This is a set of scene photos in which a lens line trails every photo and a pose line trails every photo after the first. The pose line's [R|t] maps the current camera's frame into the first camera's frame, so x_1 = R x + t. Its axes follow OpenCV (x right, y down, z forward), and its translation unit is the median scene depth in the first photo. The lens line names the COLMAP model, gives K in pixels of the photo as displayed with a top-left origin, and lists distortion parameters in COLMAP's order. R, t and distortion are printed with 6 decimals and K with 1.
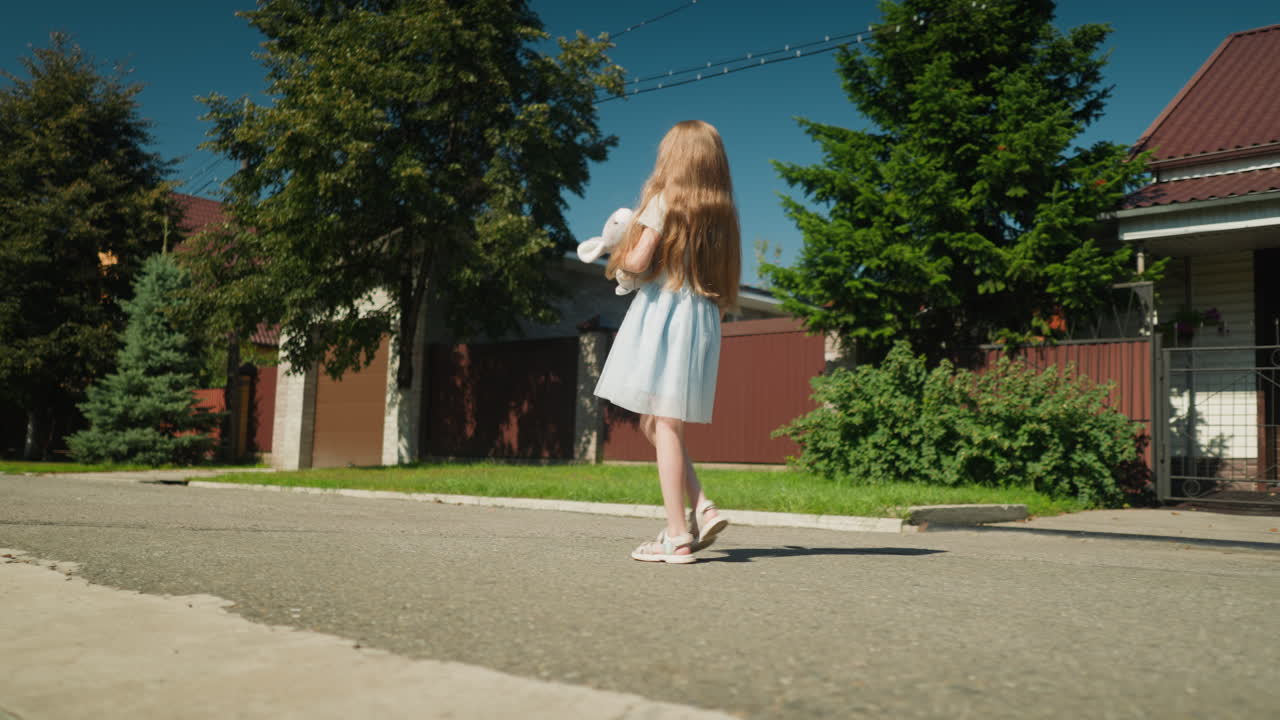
lens RADIAL K [[1069.0, 0, 640.0], [0, 1069.0, 360.0], [0, 0, 1]] dist [-0.072907, 0.001290]
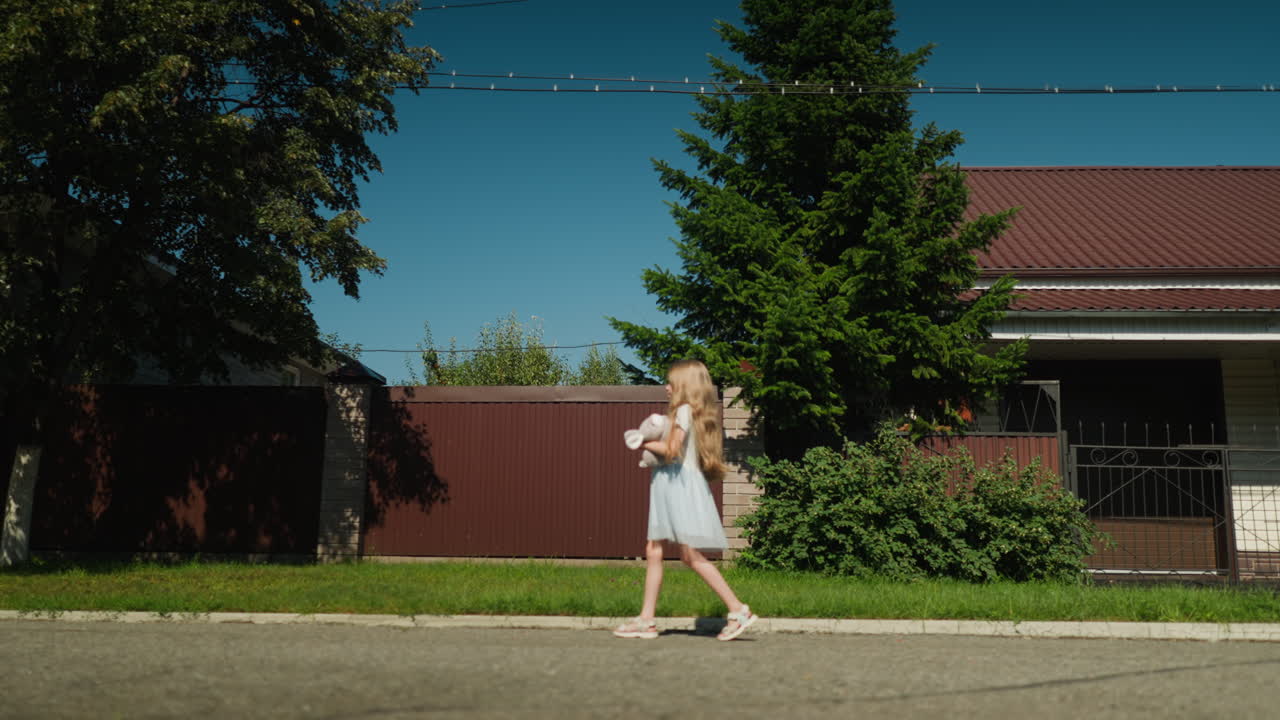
lens RADIAL K [[1069.0, 0, 640.0], [0, 1069.0, 360.0], [0, 0, 1]] dist [-0.072907, 0.001290]
pose [[0.802404, 0.099520, 0.588425, -0.439841], [-0.055294, 0.994154, -0.092738, 0.024036], [-0.594214, 0.041877, 0.803216, 0.363536]]
